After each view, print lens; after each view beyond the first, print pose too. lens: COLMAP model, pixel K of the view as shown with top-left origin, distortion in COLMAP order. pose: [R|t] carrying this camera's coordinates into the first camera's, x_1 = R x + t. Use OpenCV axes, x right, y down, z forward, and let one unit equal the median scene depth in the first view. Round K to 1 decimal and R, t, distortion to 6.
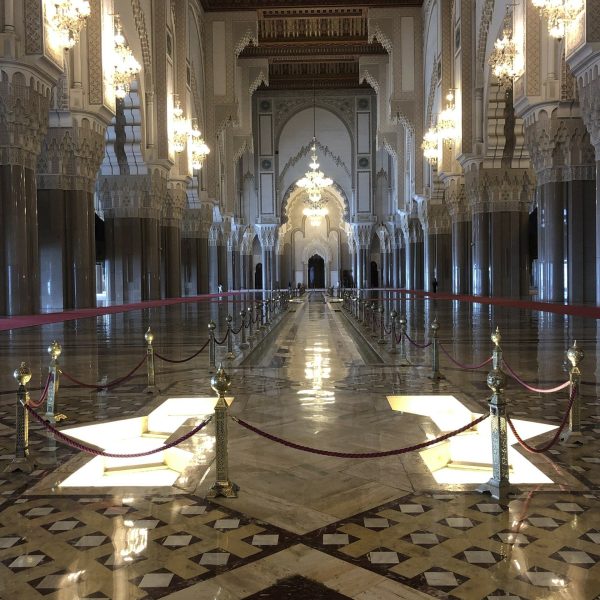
lens RADIAL K [[653.5, 0, 303.6], [0, 653.5, 301.1], [0, 0, 1]] dist [0.011678, 0.000000]
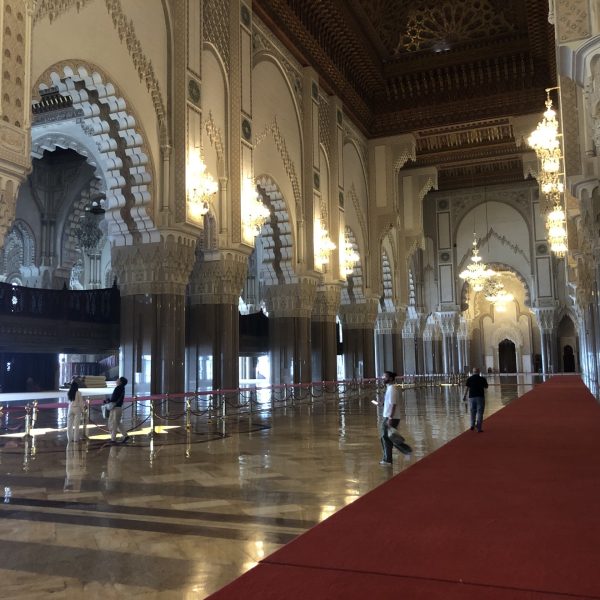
lens RADIAL K [[653.5, 0, 296.4], [0, 653.5, 299.3], [0, 0, 1]] dist [0.011678, 0.000000]
pose [[0.930150, -0.040076, -0.364985, 0.210547], [-0.006919, 0.991936, -0.126549, -0.003240], [0.367113, 0.120235, 0.922373, -0.154552]]
